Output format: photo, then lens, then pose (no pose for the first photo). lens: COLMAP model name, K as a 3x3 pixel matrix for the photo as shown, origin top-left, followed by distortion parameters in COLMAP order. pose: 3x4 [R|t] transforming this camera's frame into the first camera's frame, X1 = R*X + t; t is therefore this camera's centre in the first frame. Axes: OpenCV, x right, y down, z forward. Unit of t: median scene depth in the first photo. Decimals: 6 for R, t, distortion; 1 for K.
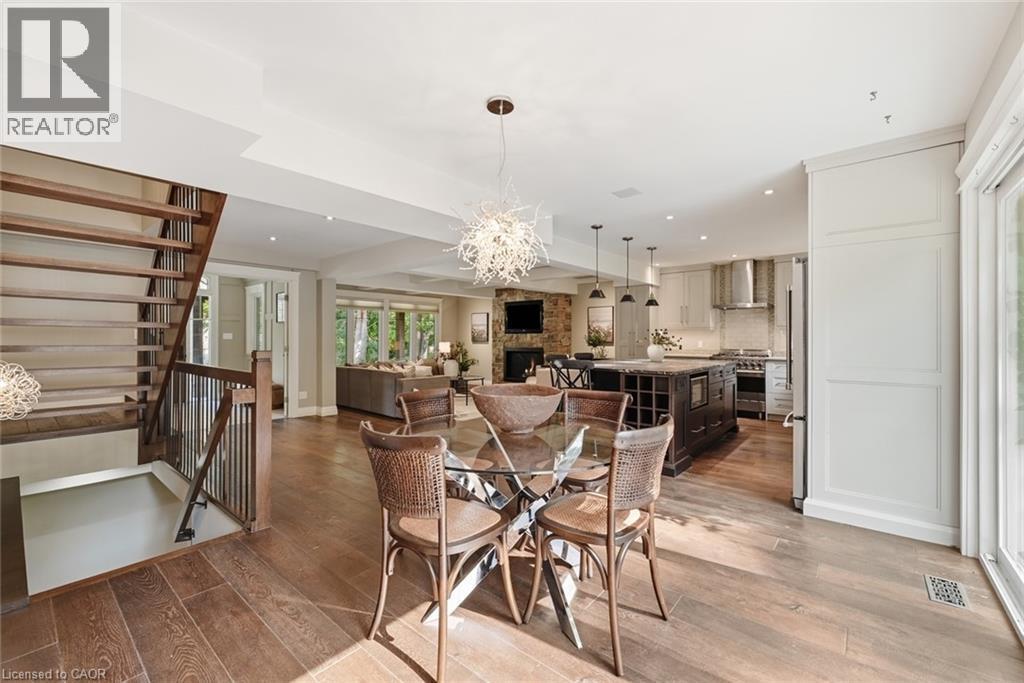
lens RADIAL K [[423.3, 0, 513.8], [0, 423.3, 338.3], [0, 0, 1]] dist [0.000014, -0.000024]
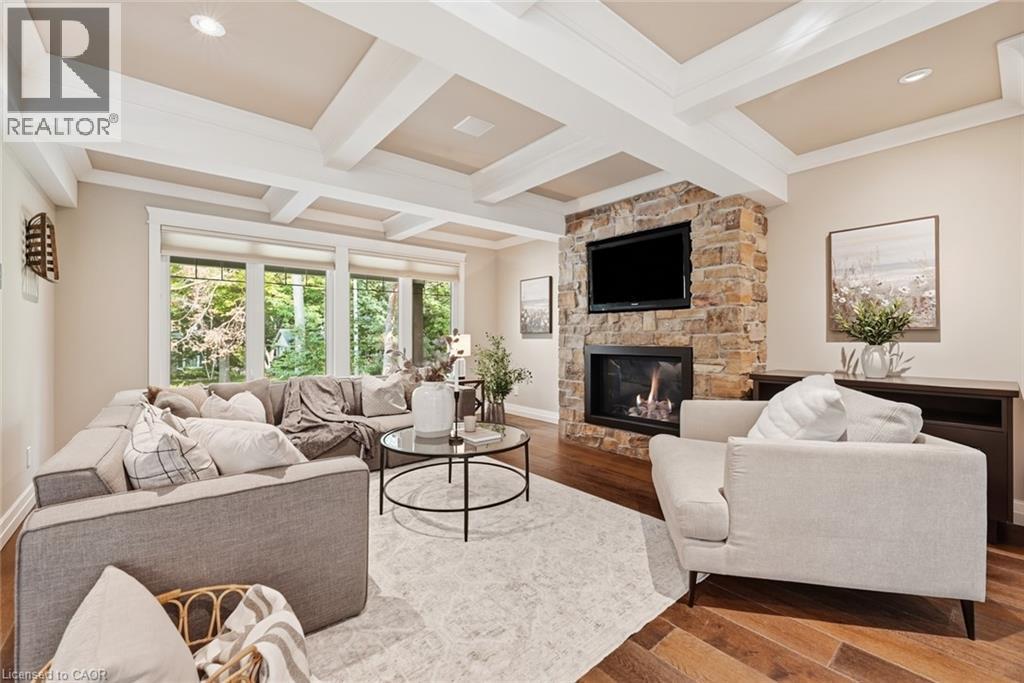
lens RADIAL K [[423.3, 0, 513.8], [0, 423.3, 338.3], [0, 0, 1]] dist [0.000014, -0.000024]
pose [[0.984491, -0.002026, -0.175424, -0.019255], [0.003112, 0.999978, 0.005917, 0.011103], [0.175408, -0.006371, 0.984475, 0.557828]]
